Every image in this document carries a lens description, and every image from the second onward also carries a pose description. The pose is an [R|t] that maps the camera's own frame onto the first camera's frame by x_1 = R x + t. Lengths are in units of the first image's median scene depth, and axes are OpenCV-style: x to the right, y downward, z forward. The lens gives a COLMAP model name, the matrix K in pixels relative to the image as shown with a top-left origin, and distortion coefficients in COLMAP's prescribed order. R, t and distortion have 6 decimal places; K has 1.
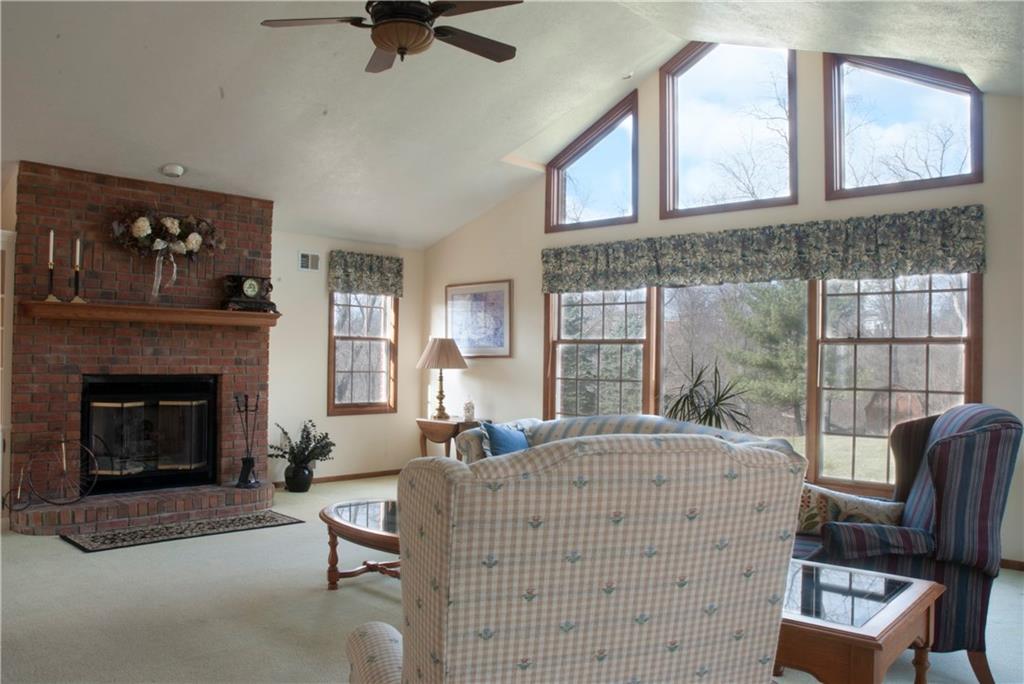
lens RADIAL K [[814.9, 0, 512.0], [0, 814.9, 342.0], [0, 0, 1]] dist [-0.111088, 0.003681]
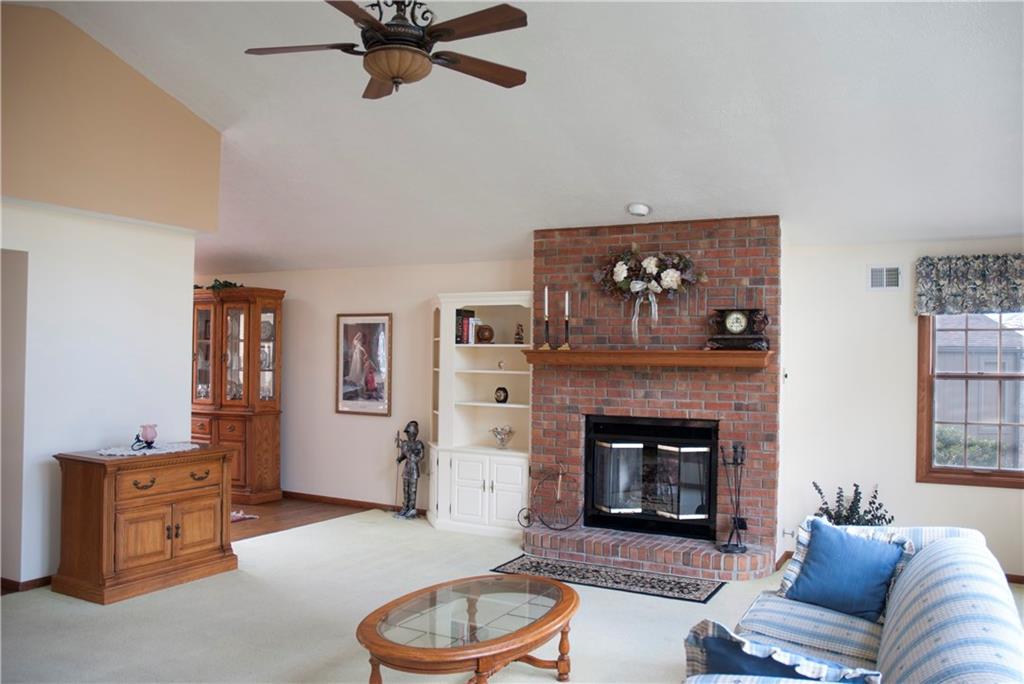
lens RADIAL K [[814.9, 0, 512.0], [0, 814.9, 342.0], [0, 0, 1]] dist [-0.111088, 0.003681]
pose [[0.251855, -0.031690, -0.967246, 0.479897], [0.010253, 0.999495, -0.030077, -0.023716], [0.967711, -0.002342, 0.252053, 0.576455]]
